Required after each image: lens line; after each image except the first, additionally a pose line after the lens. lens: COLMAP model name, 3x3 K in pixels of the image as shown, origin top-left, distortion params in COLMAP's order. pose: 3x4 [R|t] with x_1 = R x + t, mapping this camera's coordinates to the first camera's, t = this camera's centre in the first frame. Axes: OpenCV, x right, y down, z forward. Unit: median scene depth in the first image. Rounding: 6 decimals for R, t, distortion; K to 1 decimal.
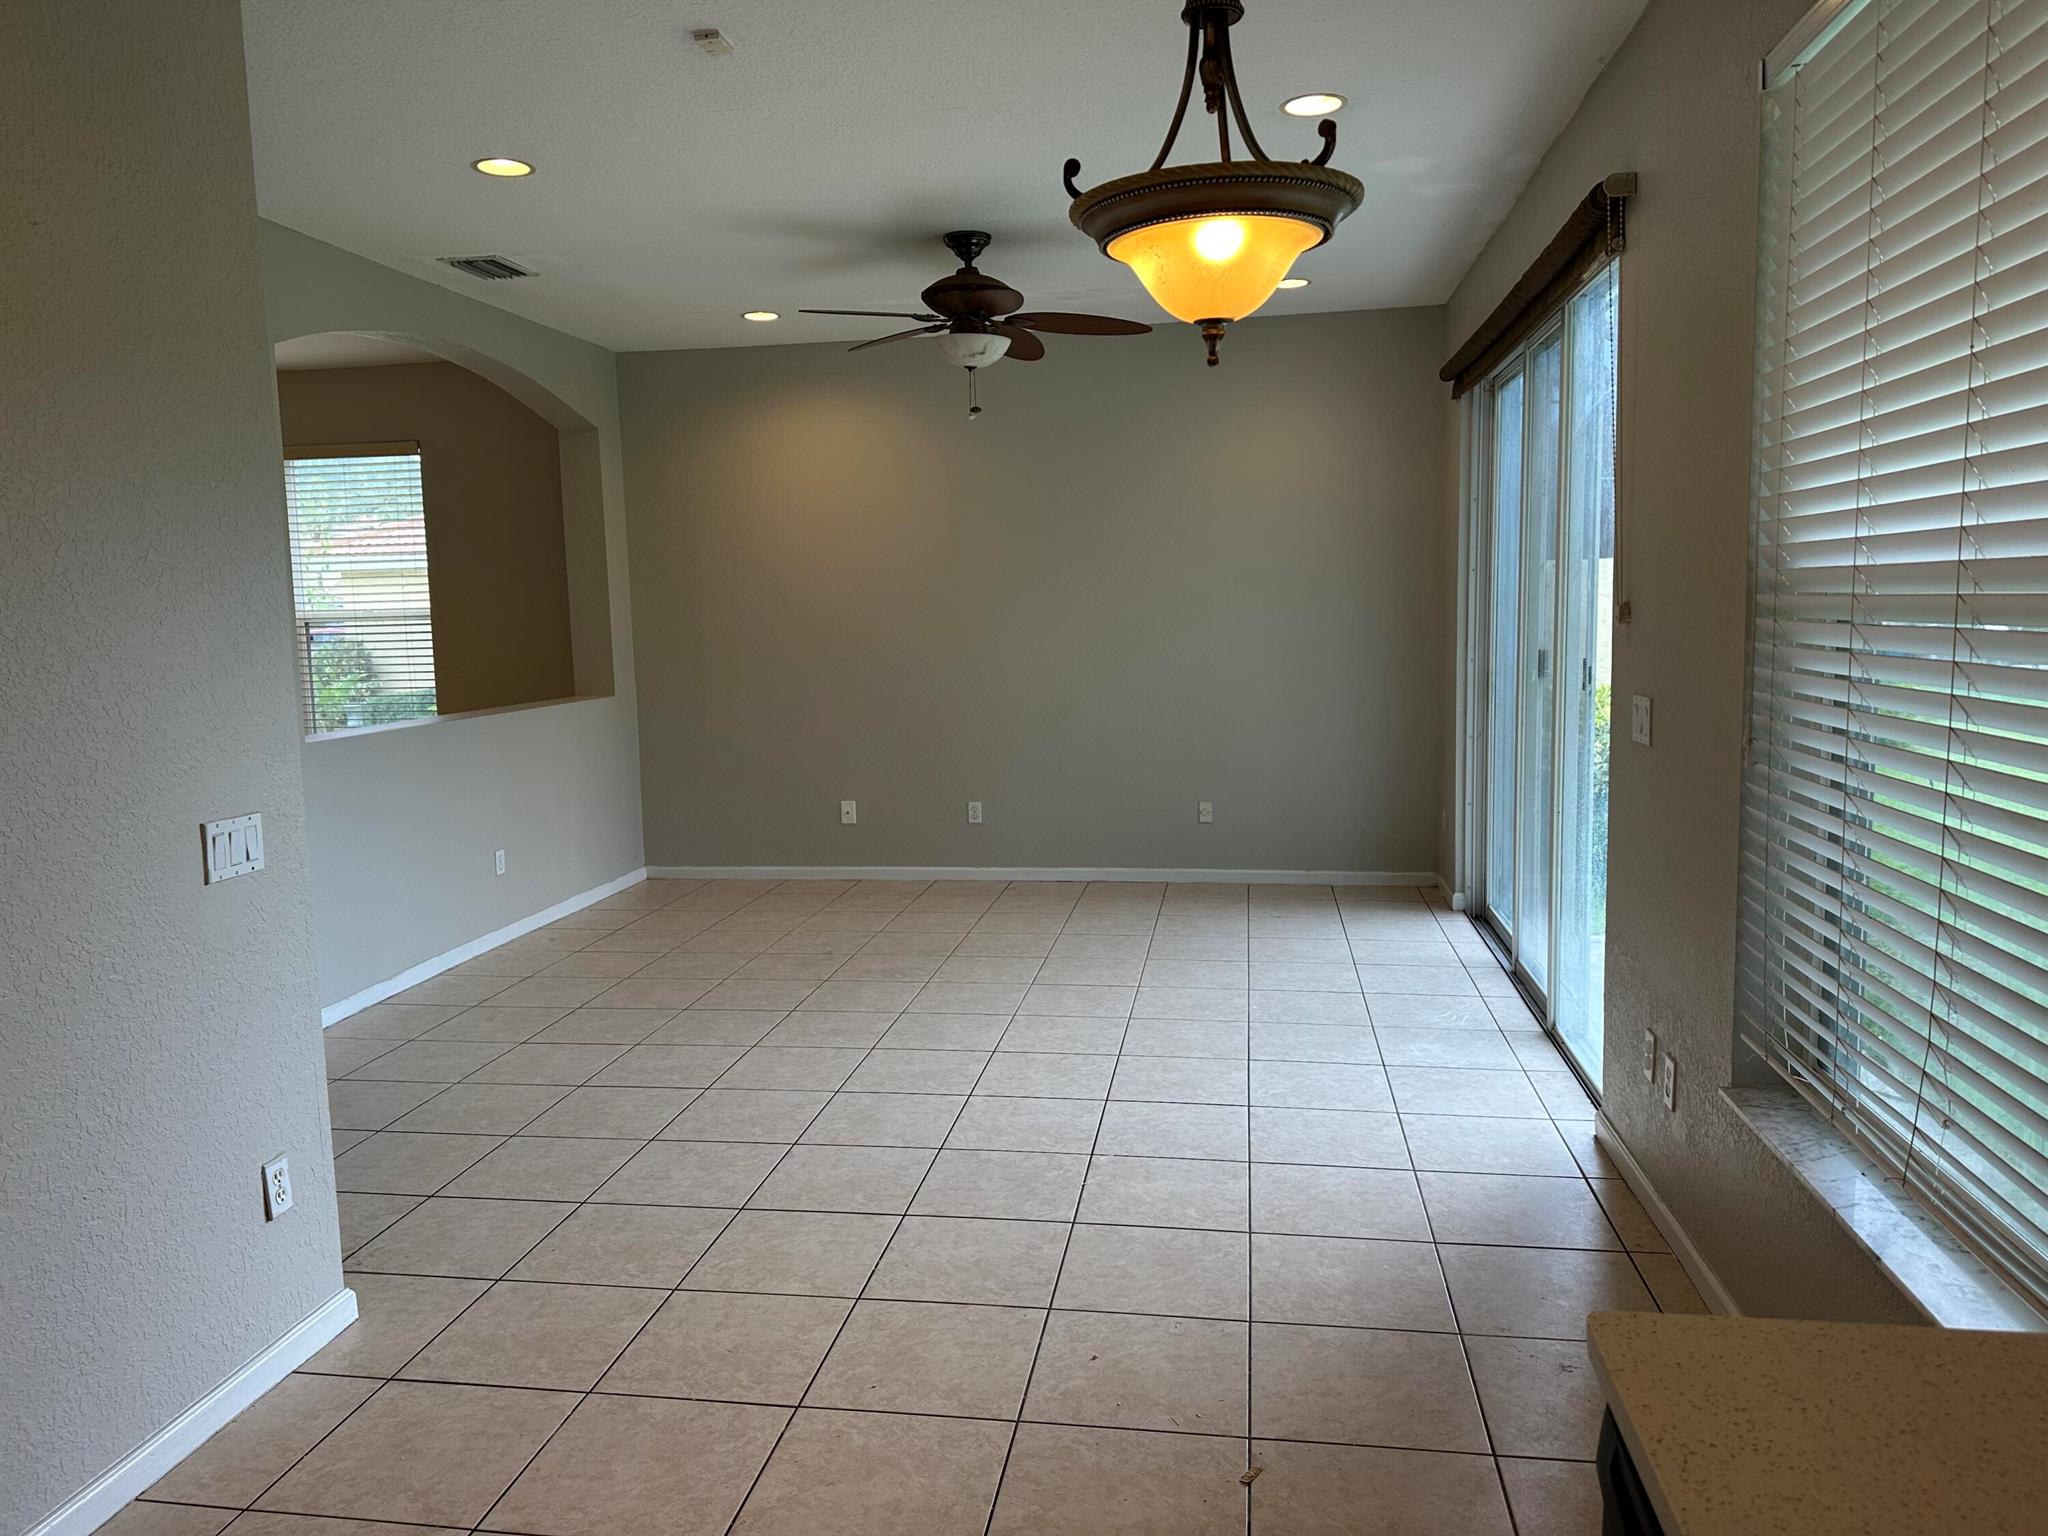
lens RADIAL K [[1422.6, 0, 1015.5], [0, 1422.6, 767.9], [0, 0, 1]] dist [0.155665, -0.278305]
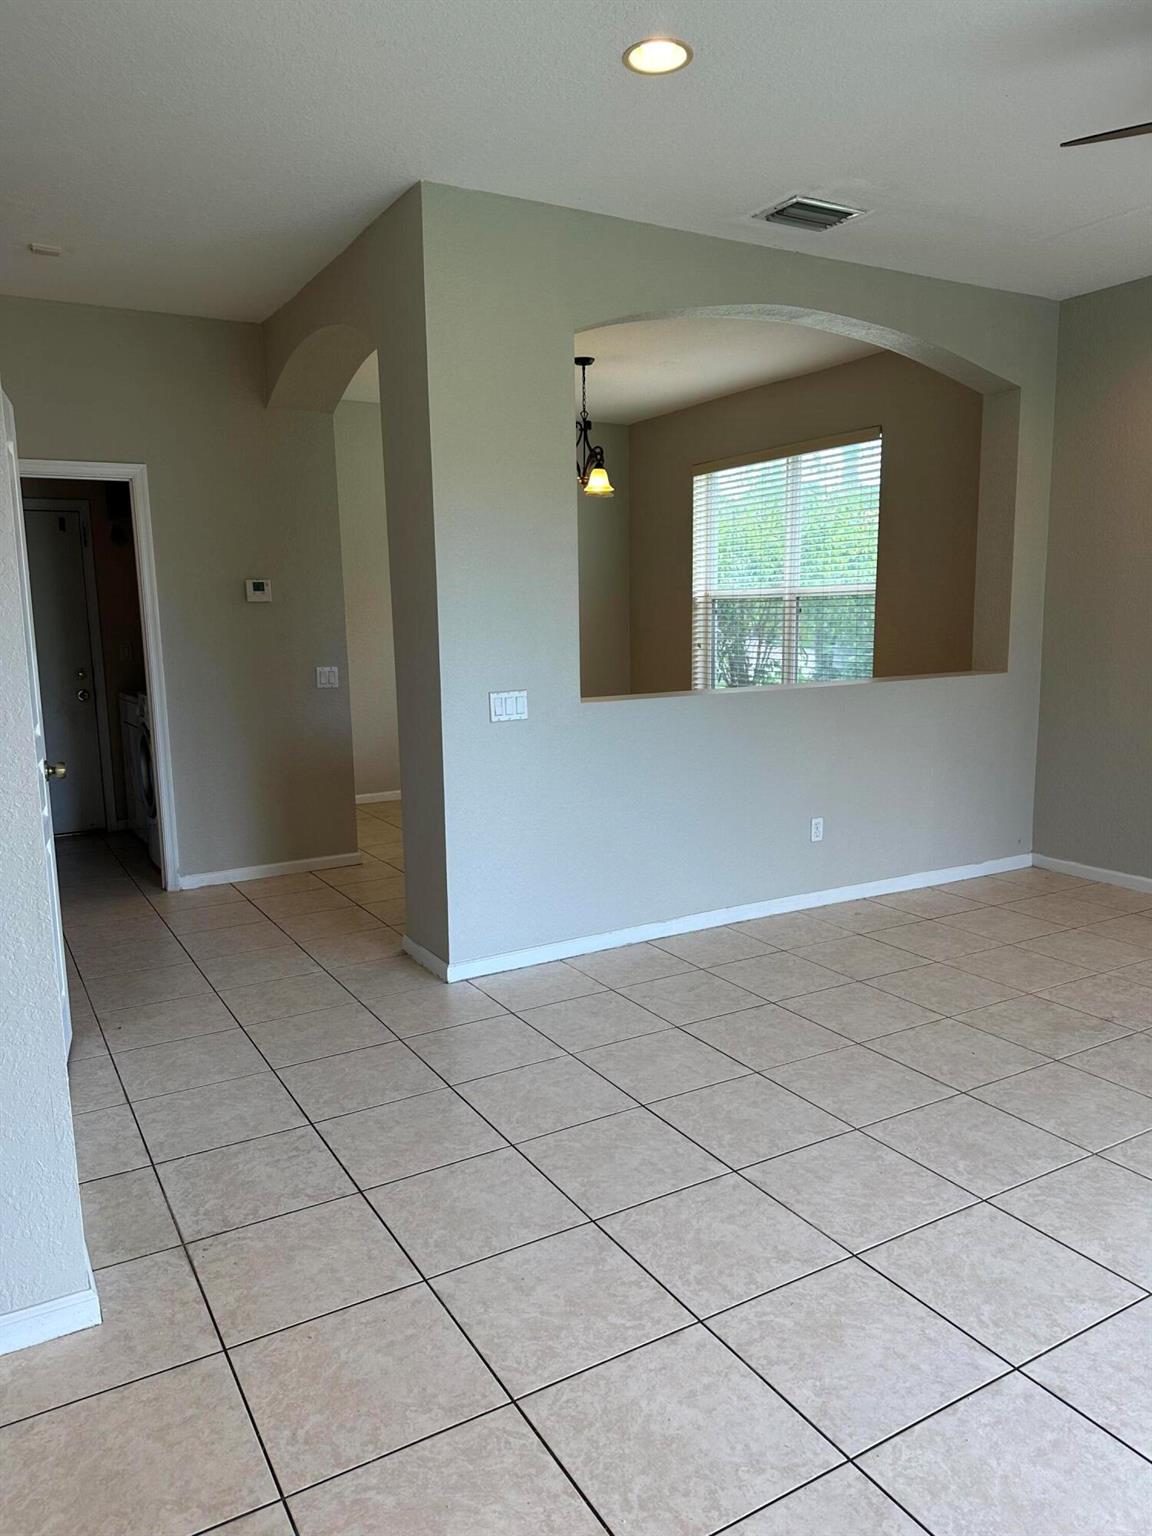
lens RADIAL K [[1080.6, 0, 576.0], [0, 1080.6, 768.0], [0, 0, 1]] dist [0.092881, -0.108670]
pose [[0.639681, 0.124969, -0.758413, 0.099739], [-0.086176, 0.992134, 0.090796, -0.029514], [0.763794, 0.007276, 0.645419, 0.324989]]
